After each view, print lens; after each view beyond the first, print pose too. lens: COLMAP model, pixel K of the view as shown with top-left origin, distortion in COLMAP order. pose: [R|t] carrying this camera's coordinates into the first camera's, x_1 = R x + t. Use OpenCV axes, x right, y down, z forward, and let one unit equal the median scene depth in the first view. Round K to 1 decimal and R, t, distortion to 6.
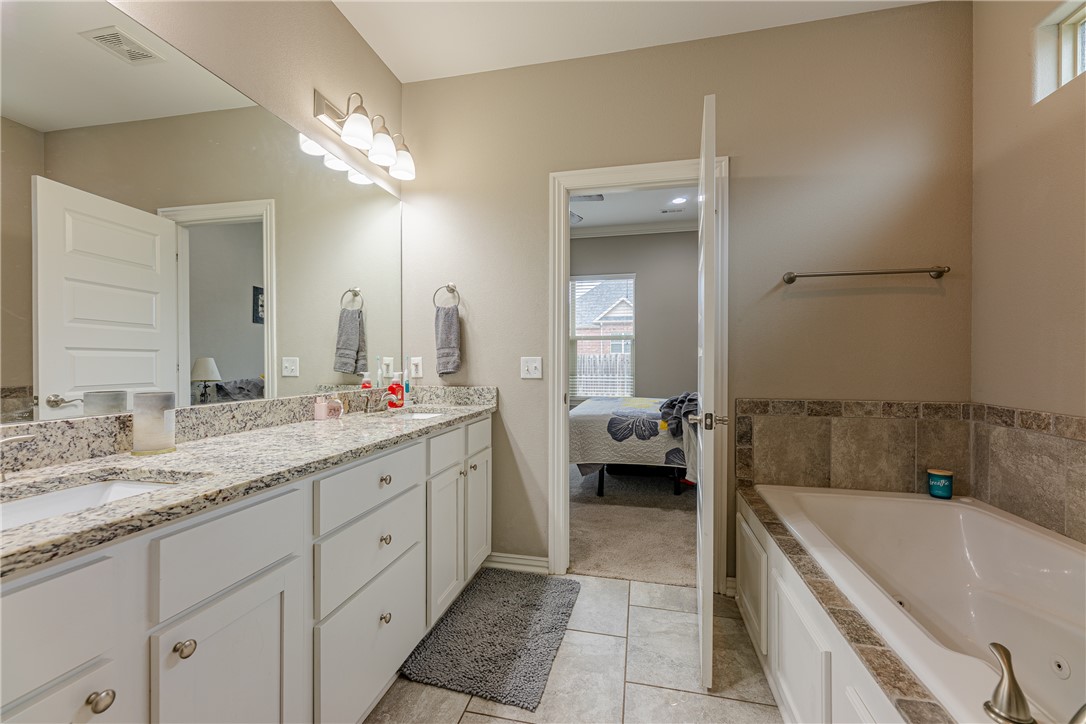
lens RADIAL K [[441.4, 0, 534.3], [0, 441.4, 362.9], [0, 0, 1]] dist [-0.000826, 0.000110]
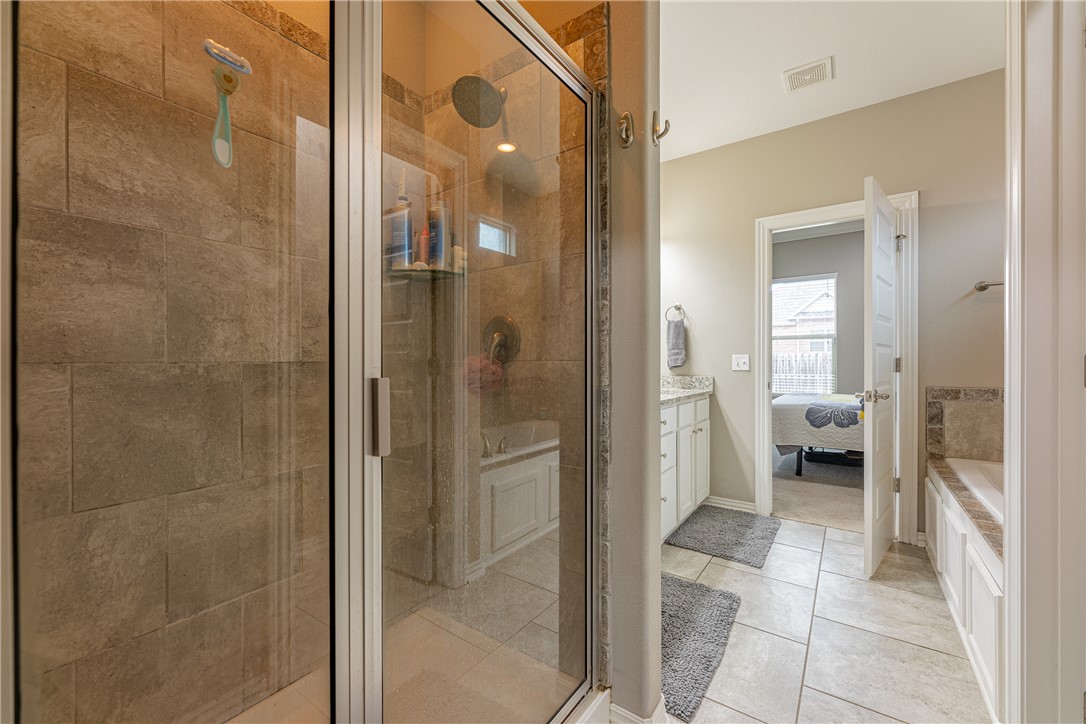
lens RADIAL K [[441.4, 0, 534.3], [0, 441.4, 362.9], [0, 0, 1]] dist [-0.000826, 0.000110]
pose [[0.926004, -0.002329, -0.377506, -0.082814], [0.001194, 0.999994, -0.003240, 0.015493], [0.377511, 0.002550, 0.926001, -0.504668]]
